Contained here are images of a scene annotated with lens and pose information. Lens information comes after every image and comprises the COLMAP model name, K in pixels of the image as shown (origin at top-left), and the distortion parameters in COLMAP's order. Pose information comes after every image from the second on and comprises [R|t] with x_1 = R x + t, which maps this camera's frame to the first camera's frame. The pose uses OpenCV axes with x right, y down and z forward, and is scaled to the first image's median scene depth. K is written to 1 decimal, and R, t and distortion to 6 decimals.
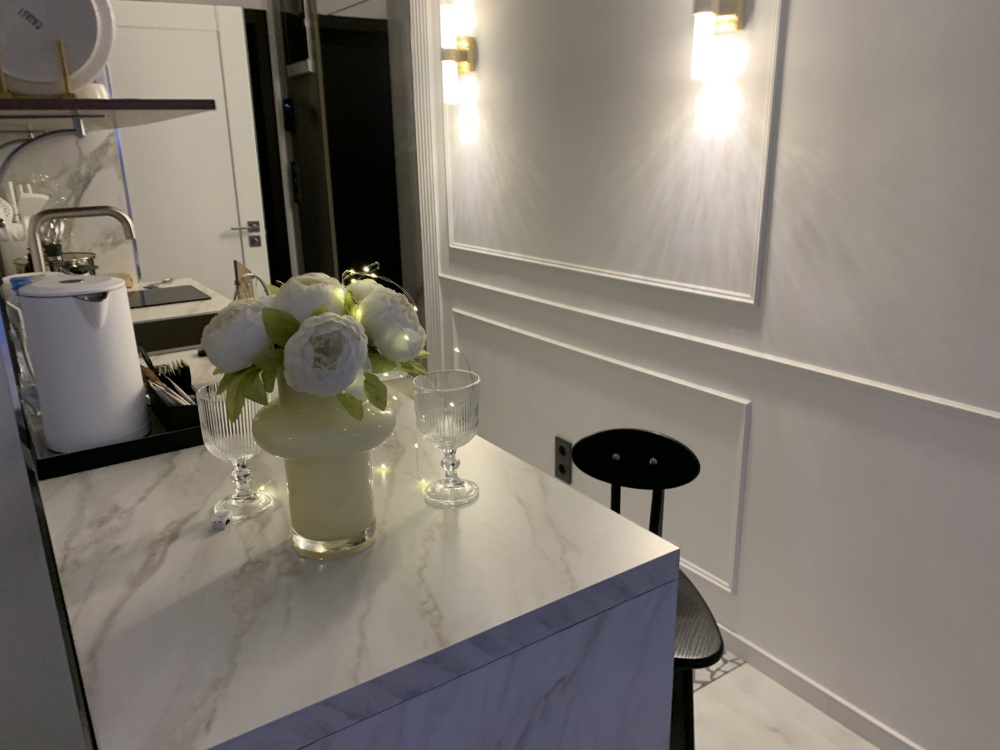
lens RADIAL K [[764.0, 0, 500.0], [0, 764.0, 375.0], [0, 0, 1]] dist [-0.000107, -0.005642]
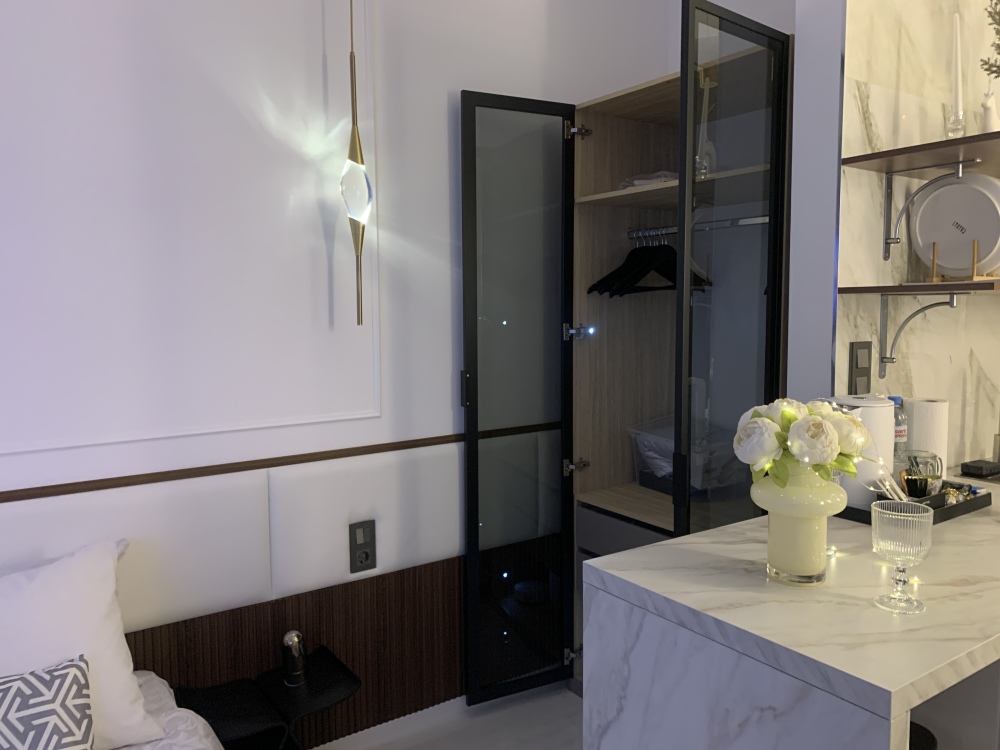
lens RADIAL K [[771.5, 0, 490.3], [0, 771.5, 348.3], [0, 0, 1]] dist [0.005354, -0.006566]
pose [[-0.010367, 0.083774, -0.996431, 0.572949], [-0.283327, 0.955401, 0.083273, -0.078002], [0.958967, 0.283179, 0.013831, 0.125873]]
